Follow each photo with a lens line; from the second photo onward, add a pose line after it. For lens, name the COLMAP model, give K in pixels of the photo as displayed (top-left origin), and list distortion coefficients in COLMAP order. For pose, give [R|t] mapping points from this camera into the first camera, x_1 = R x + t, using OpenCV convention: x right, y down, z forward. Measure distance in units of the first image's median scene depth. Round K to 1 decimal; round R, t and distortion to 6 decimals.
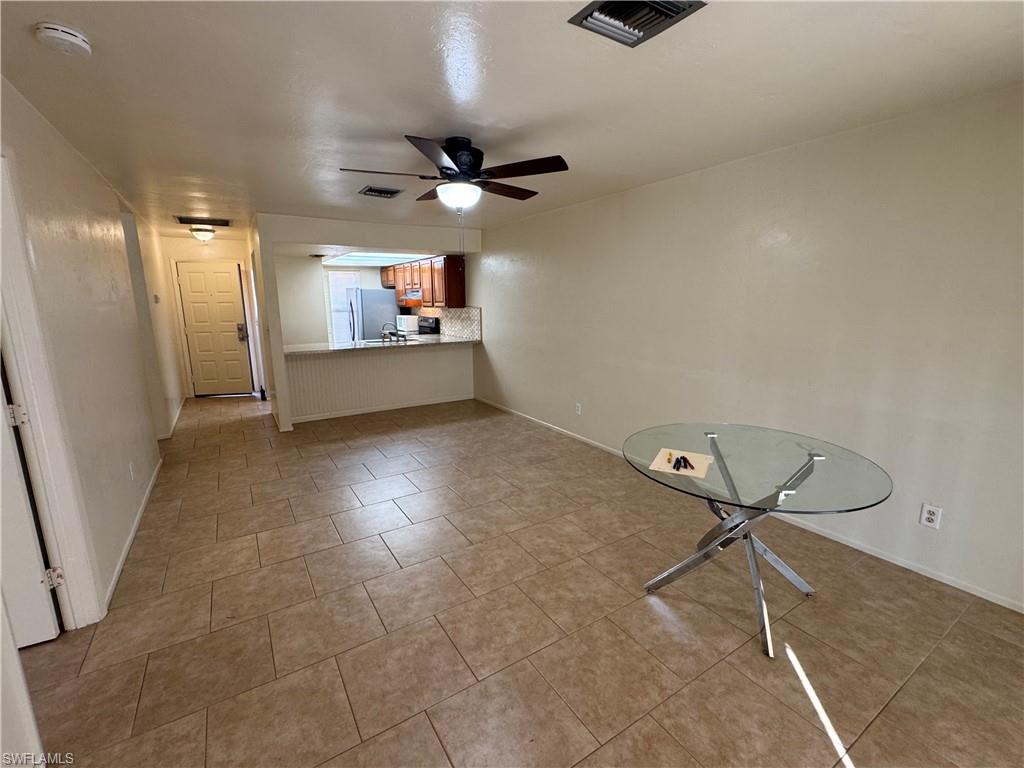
lens RADIAL K [[448.1, 0, 510.4], [0, 448.1, 385.2], [0, 0, 1]] dist [-0.004506, 0.001170]
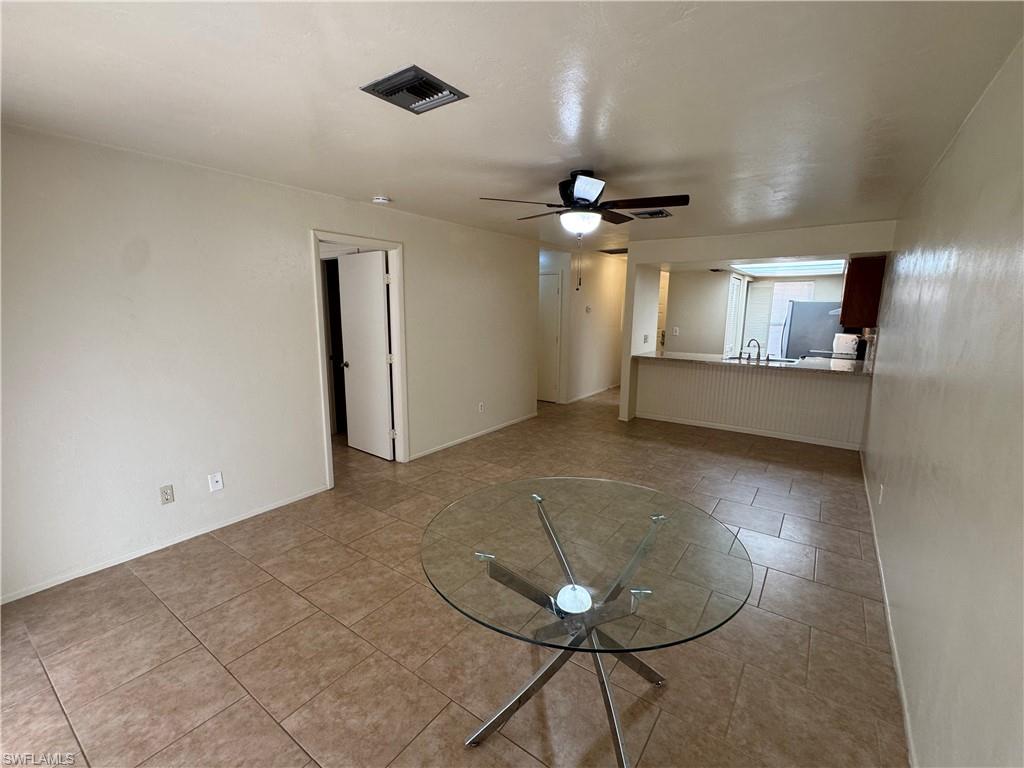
lens RADIAL K [[448.1, 0, 510.0], [0, 448.1, 382.4], [0, 0, 1]] dist [-0.004506, 0.001170]
pose [[0.376578, 0.164526, -0.911658, 0.754166], [-0.189636, 0.976954, 0.097977, -0.093250], [0.906767, 0.135987, 0.399099, 0.381554]]
